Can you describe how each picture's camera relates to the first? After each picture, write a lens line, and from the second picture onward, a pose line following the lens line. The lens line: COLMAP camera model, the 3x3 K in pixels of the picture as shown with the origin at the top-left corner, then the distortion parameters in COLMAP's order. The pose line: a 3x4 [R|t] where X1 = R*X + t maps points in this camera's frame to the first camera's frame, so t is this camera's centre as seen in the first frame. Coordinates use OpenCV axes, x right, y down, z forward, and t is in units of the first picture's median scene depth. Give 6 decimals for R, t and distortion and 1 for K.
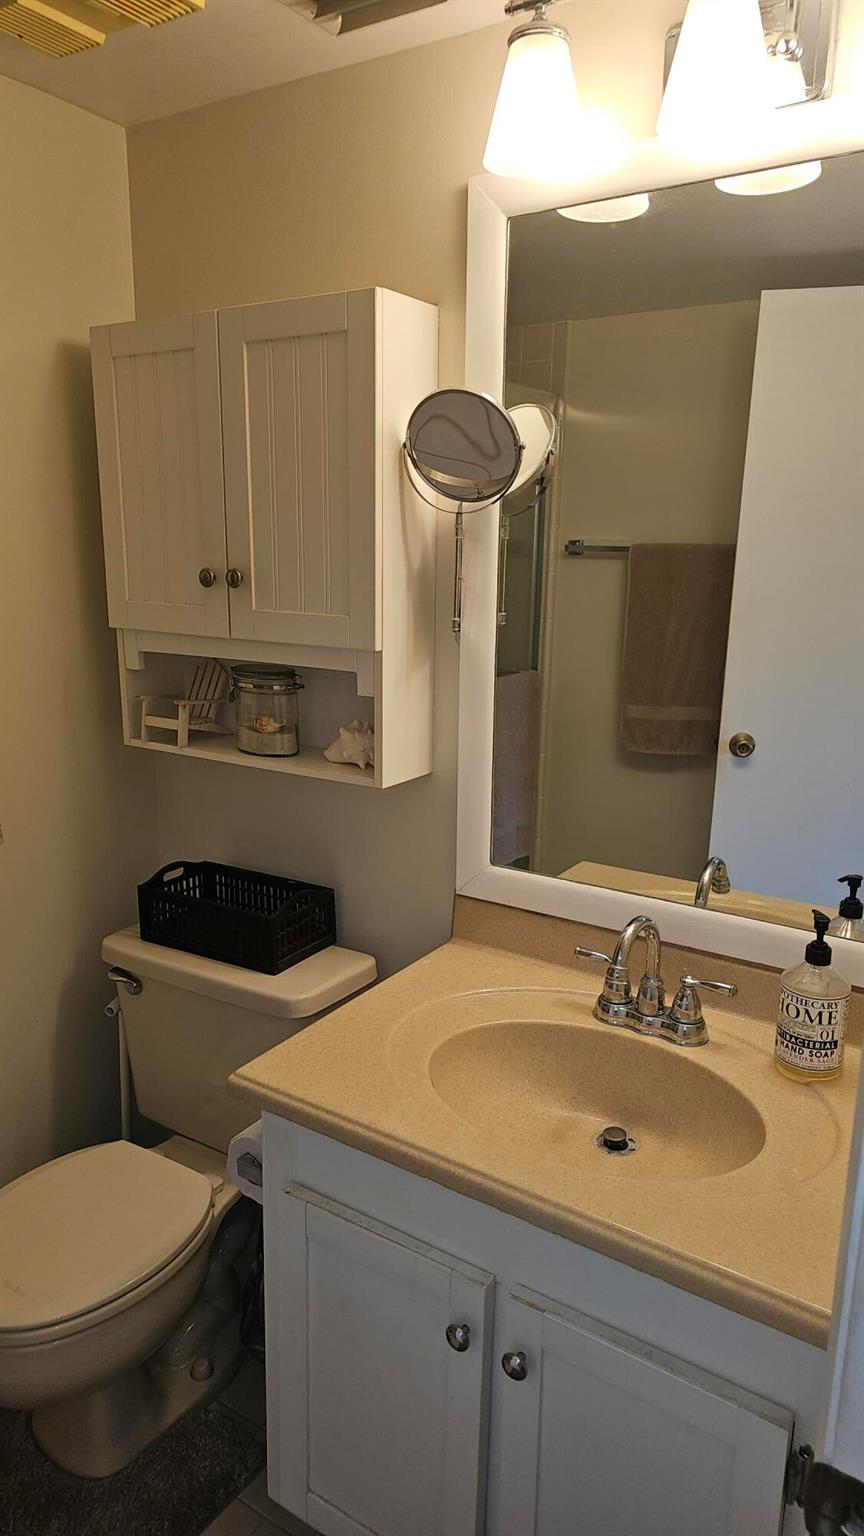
lens RADIAL K [[1021.0, 0, 437.0], [0, 1021.0, 777.5], [0, 0, 1]] dist [0.061895, -0.051527]
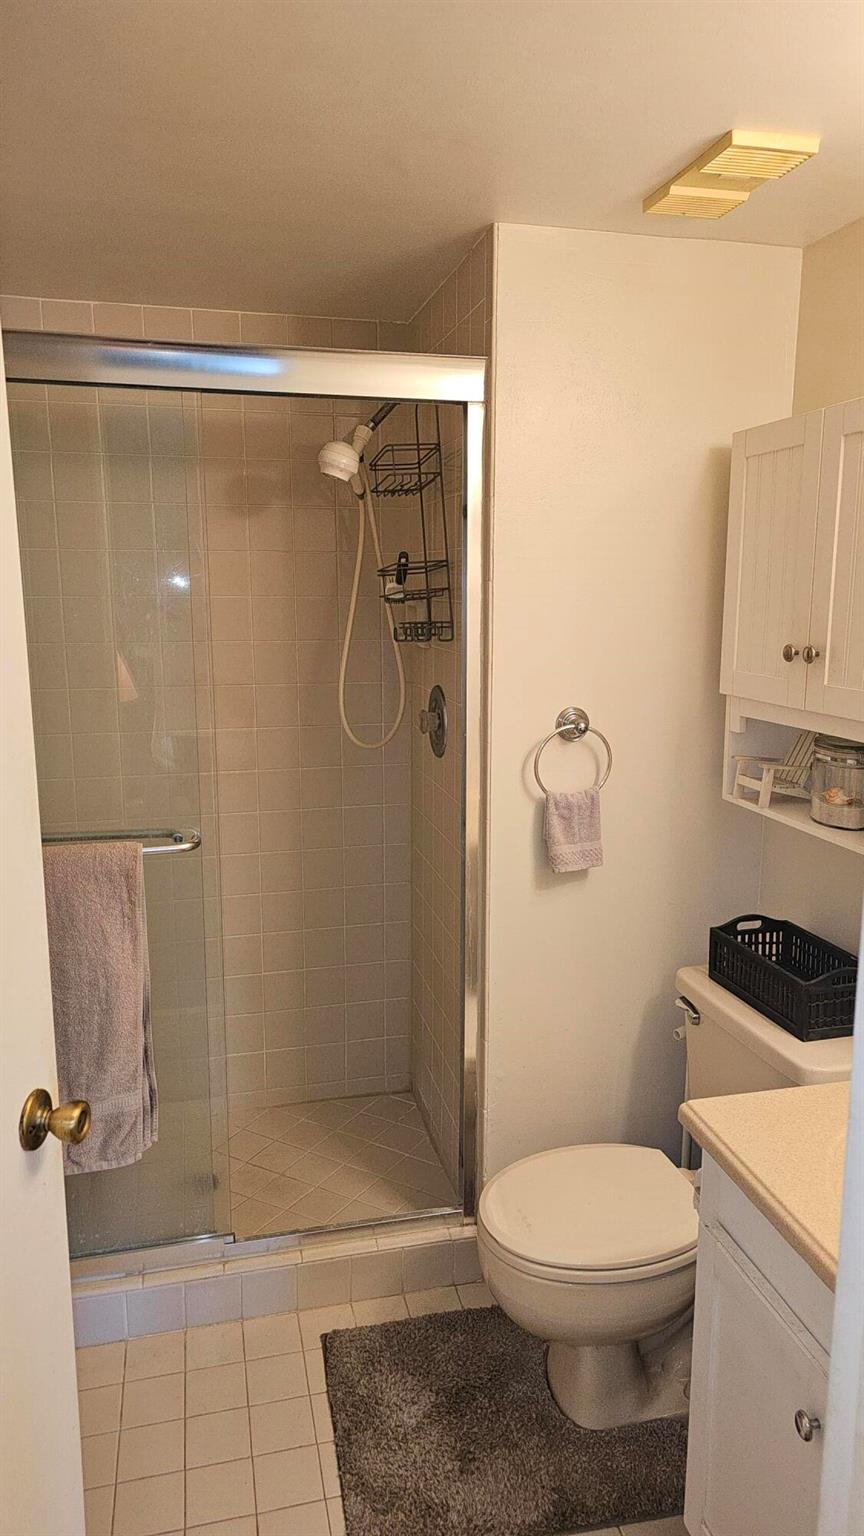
lens RADIAL K [[1021.0, 0, 430.5], [0, 1021.0, 770.9], [0, 0, 1]] dist [0.061895, -0.051527]
pose [[0.726546, 0.108690, -0.678467, 0.221070], [-0.146491, 0.989211, 0.001598, -0.018360], [0.671321, 0.098228, 0.734629, -0.022935]]
